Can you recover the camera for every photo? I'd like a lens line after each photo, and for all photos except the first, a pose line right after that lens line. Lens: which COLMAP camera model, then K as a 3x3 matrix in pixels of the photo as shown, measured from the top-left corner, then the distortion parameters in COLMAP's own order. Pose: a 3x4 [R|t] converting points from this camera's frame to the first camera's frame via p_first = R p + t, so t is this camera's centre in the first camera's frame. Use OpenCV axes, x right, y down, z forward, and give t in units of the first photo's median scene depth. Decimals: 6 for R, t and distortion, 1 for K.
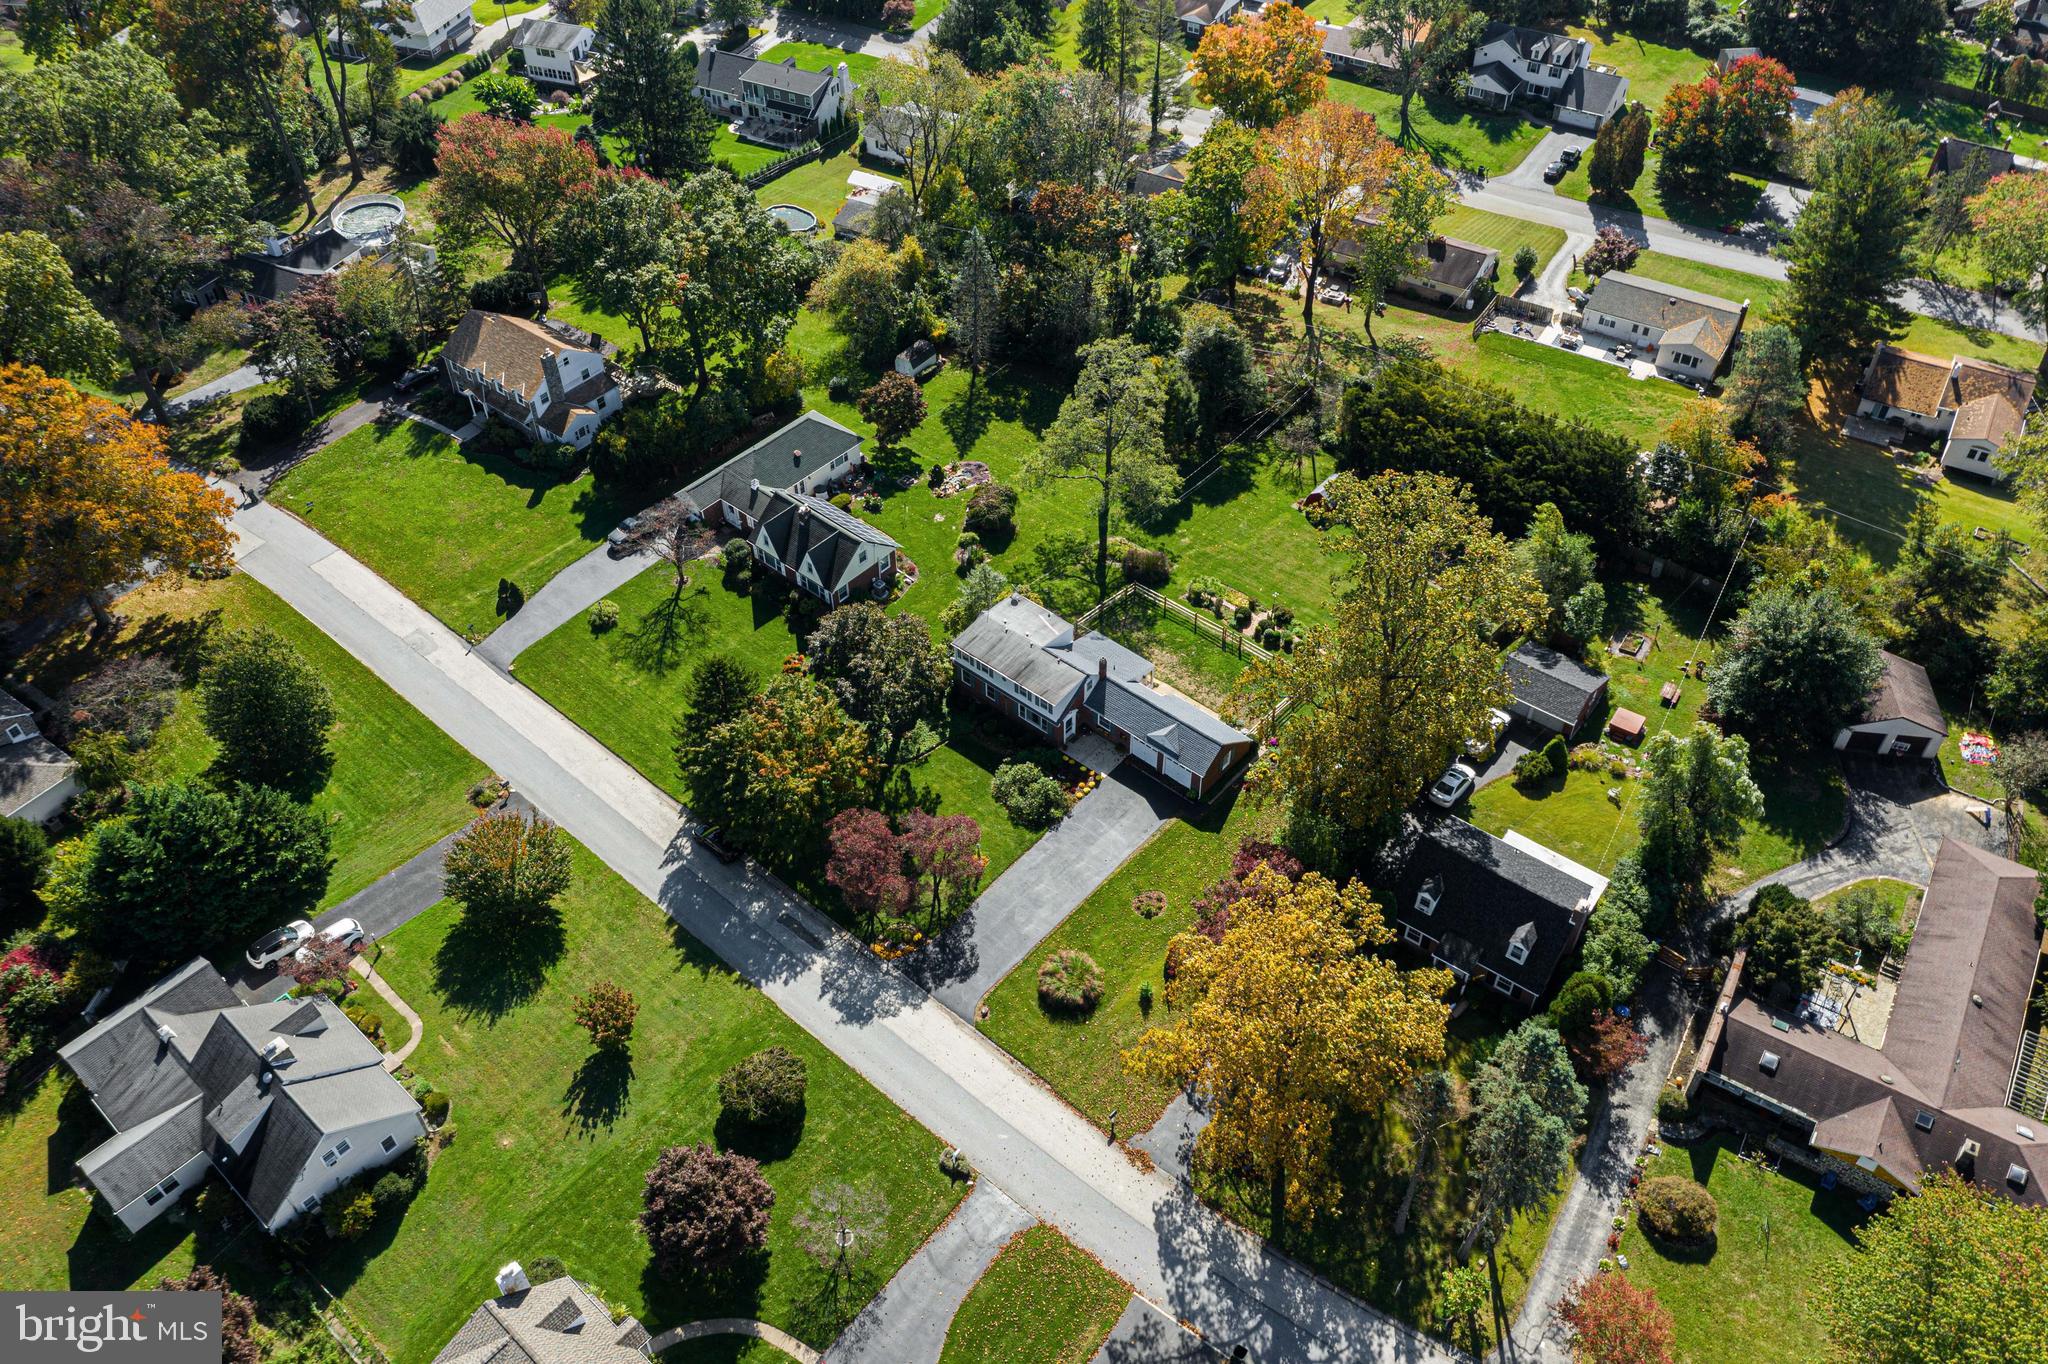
lens RADIAL K [[1621.7, 0, 1015.9], [0, 1621.7, 675.3], [0, 0, 1]] dist [-0.012902, 0.046081]
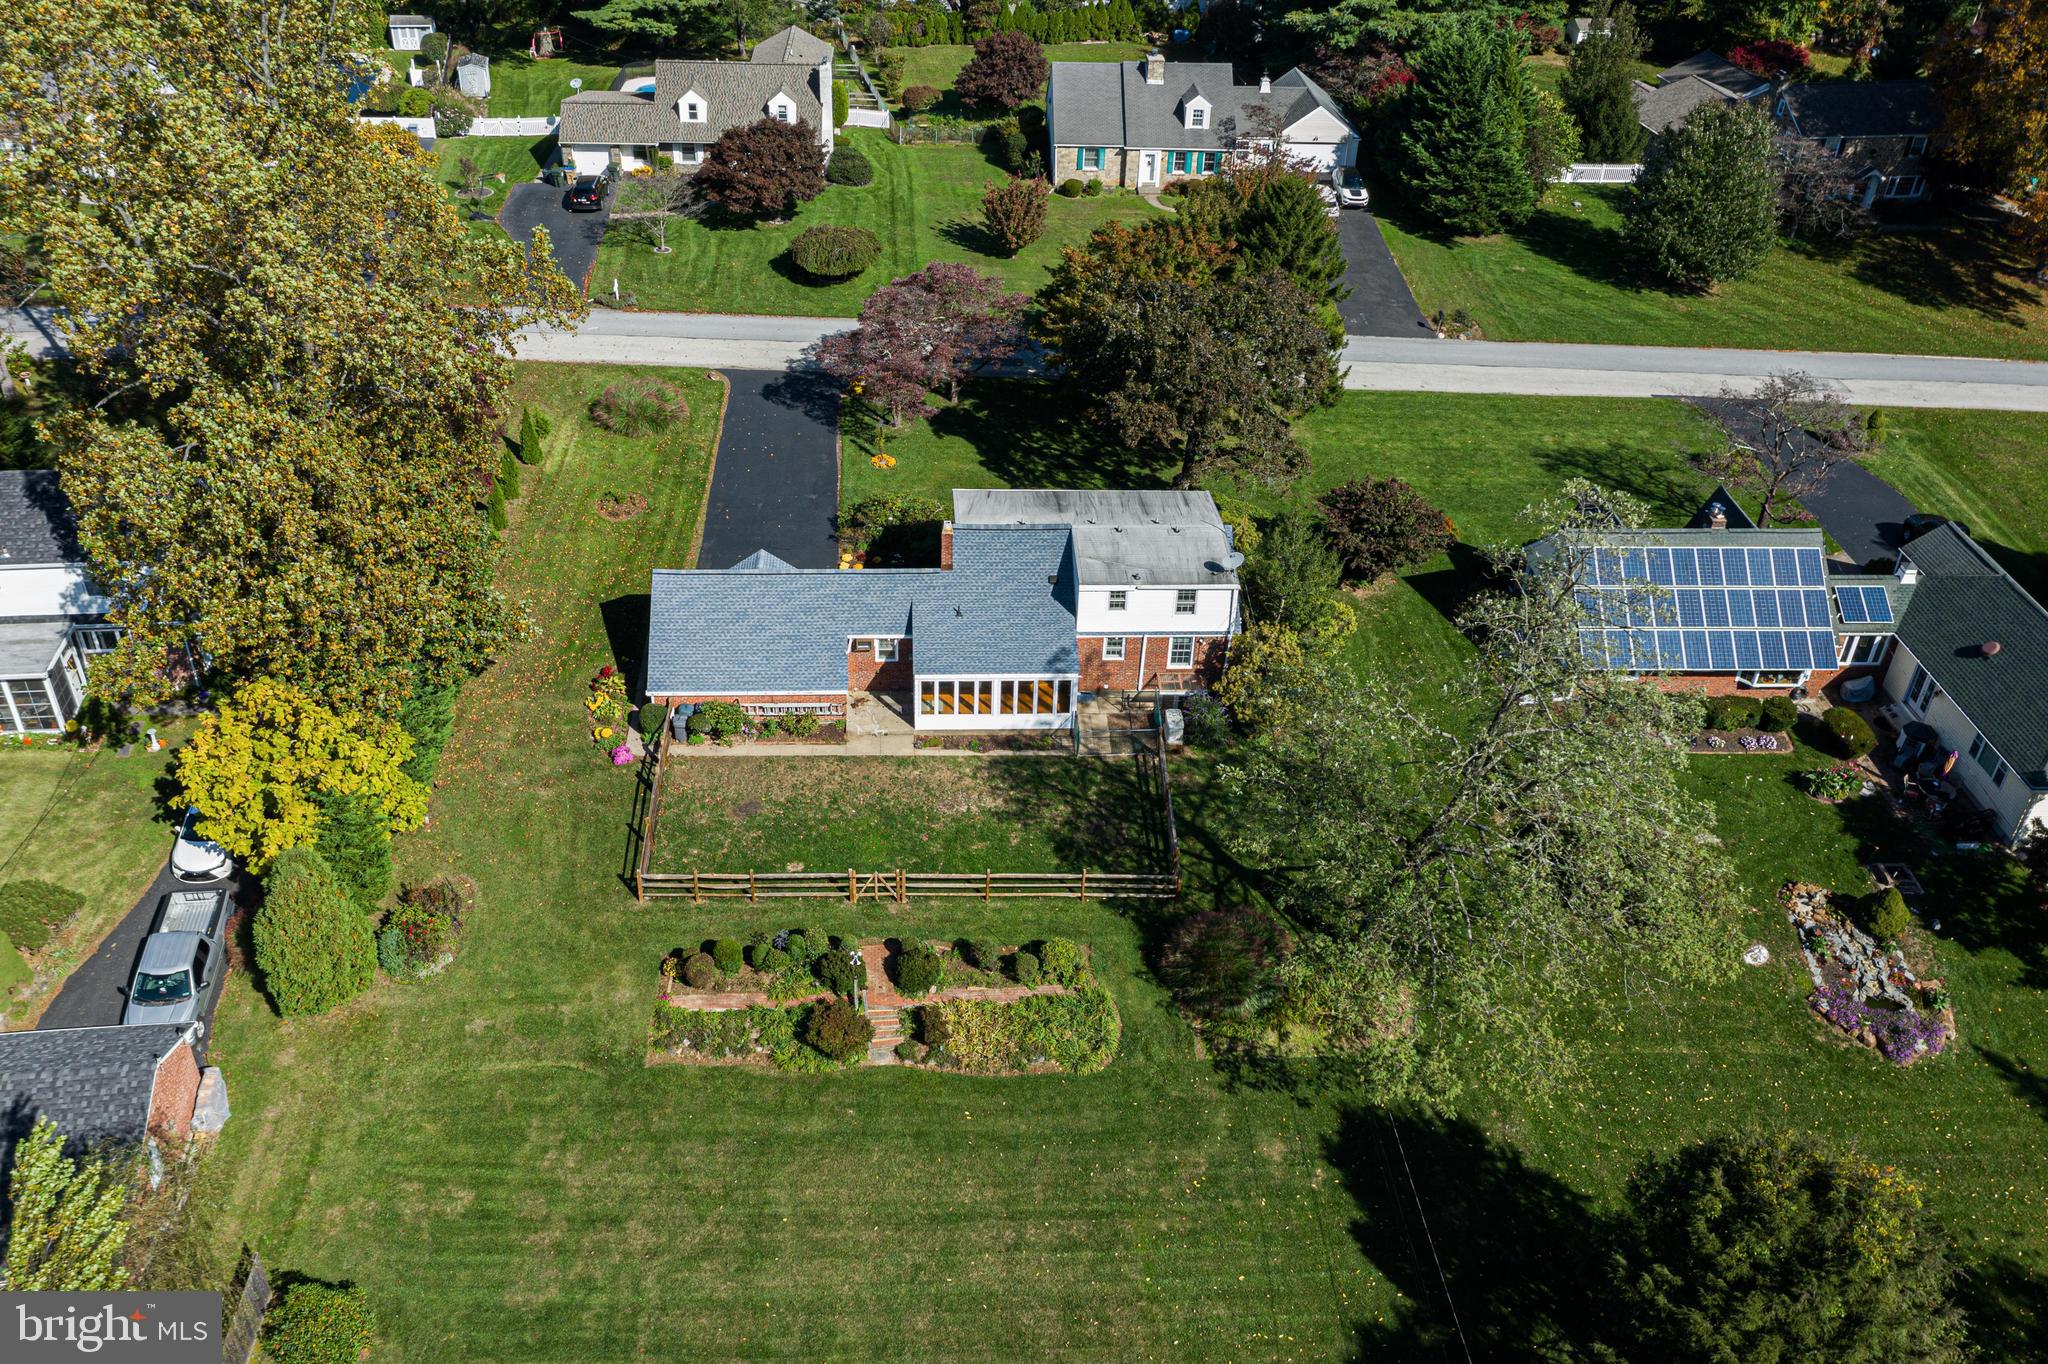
lens RADIAL K [[1719.4, 0, 1014.2], [0, 1719.4, 685.5], [0, 0, 1]] dist [-0.010321, 0.050756]
pose [[-0.711797, 0.393358, -0.581905, 0.371110], [-0.507399, 0.284904, 0.813250, -0.442335], [0.485686, 0.874128, -0.003204, 1.062454]]
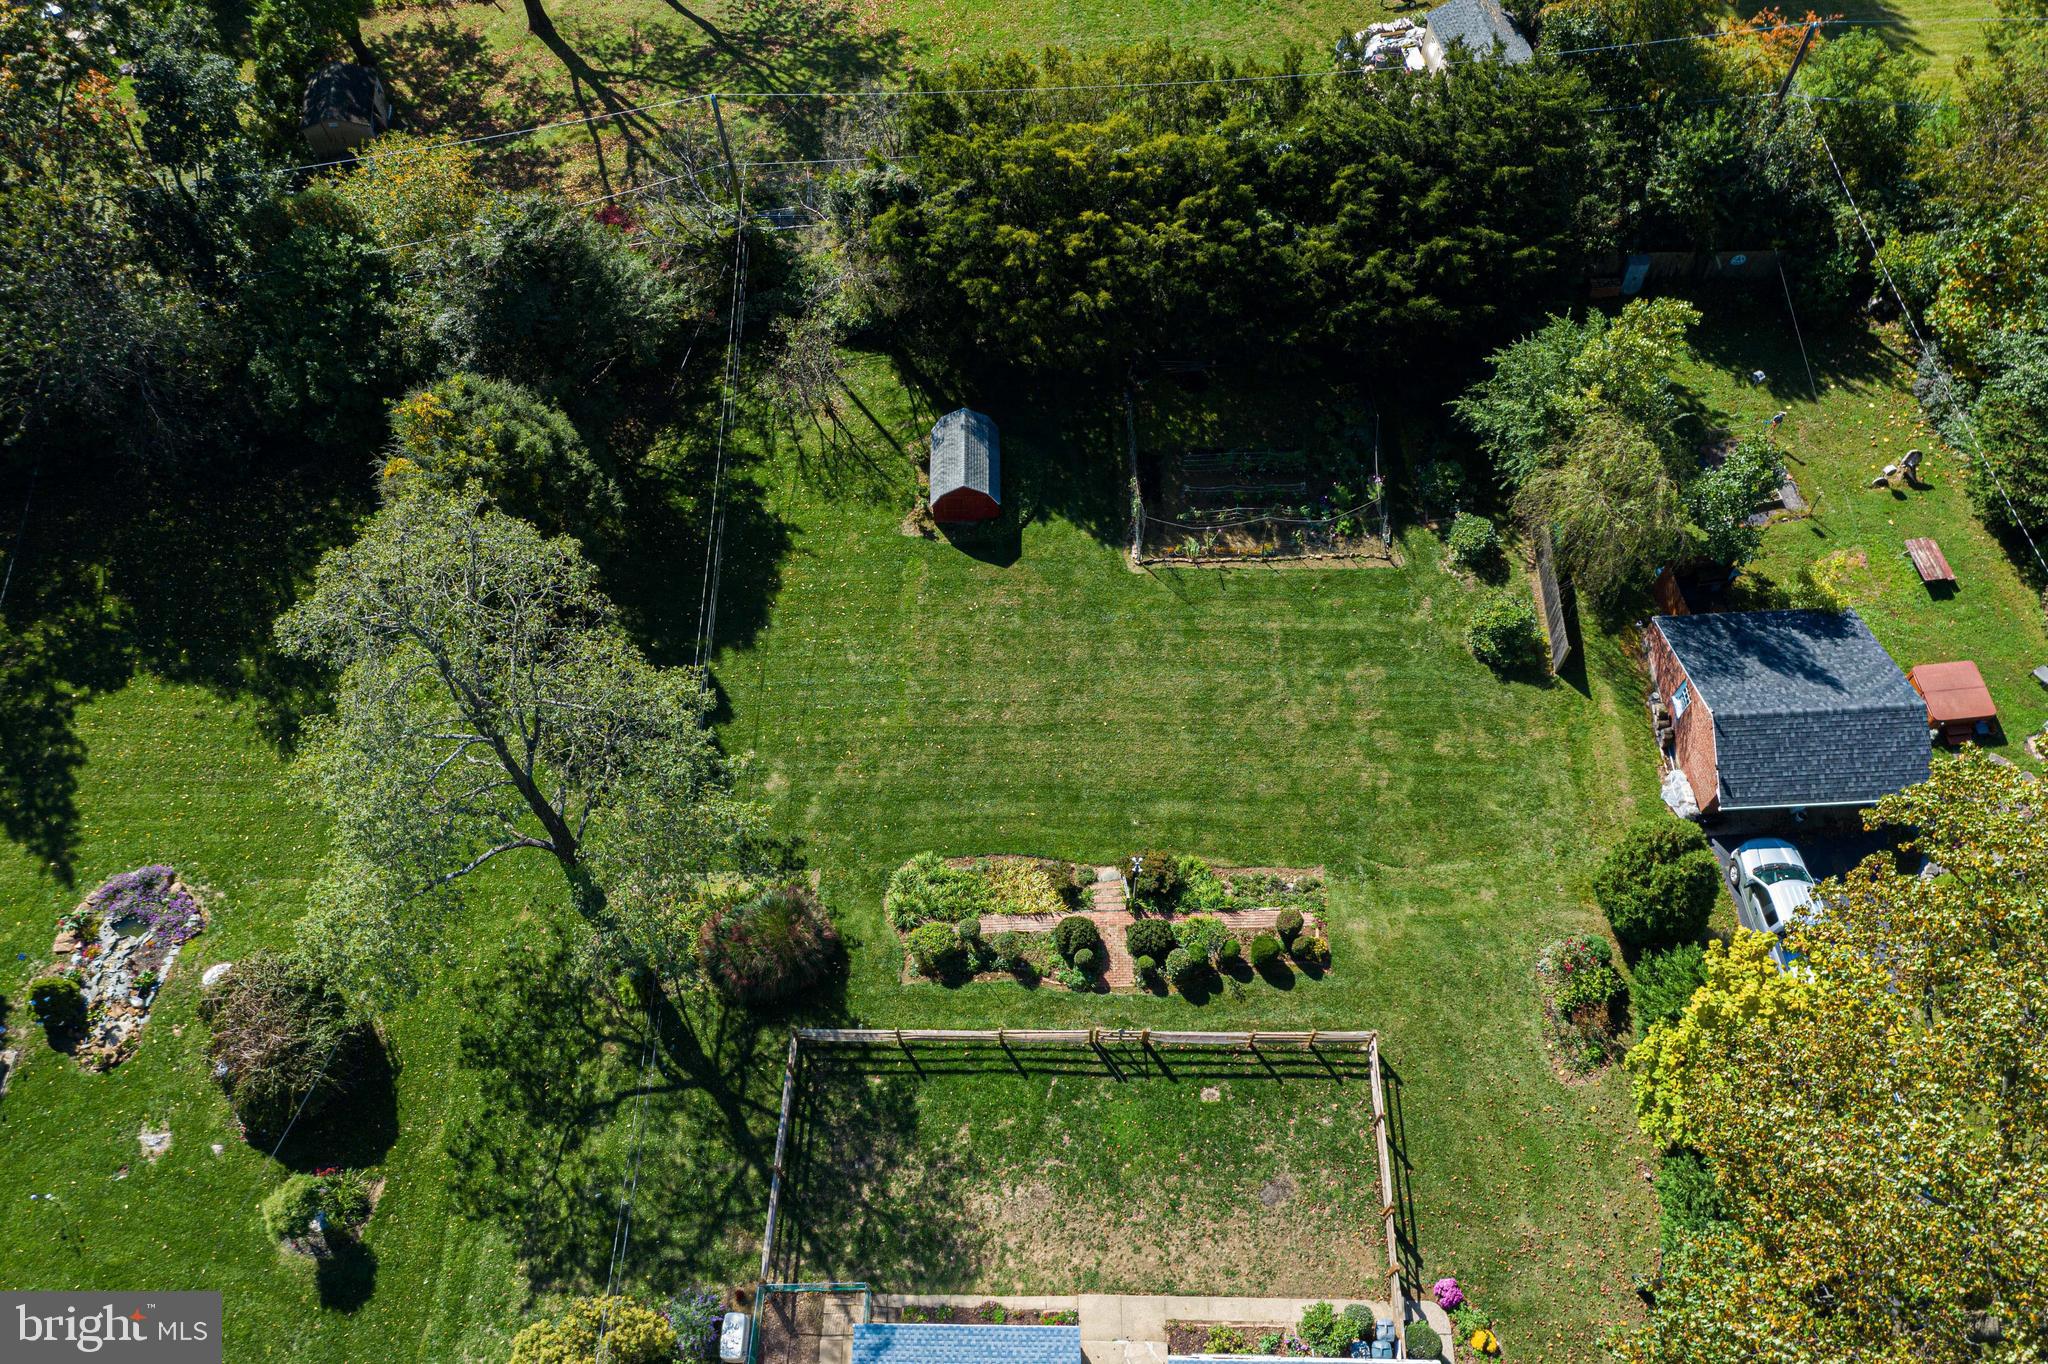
lens RADIAL K [[1621.7, 0, 1015.9], [0, 1621.7, 675.3], [0, 0, 1]] dist [-0.012902, 0.046081]
pose [[0.760008, -0.569443, 0.313245, 0.048352], [0.461357, 0.812181, 0.357088, -0.259922], [-0.457753, -0.126872, 0.879981, 0.750019]]
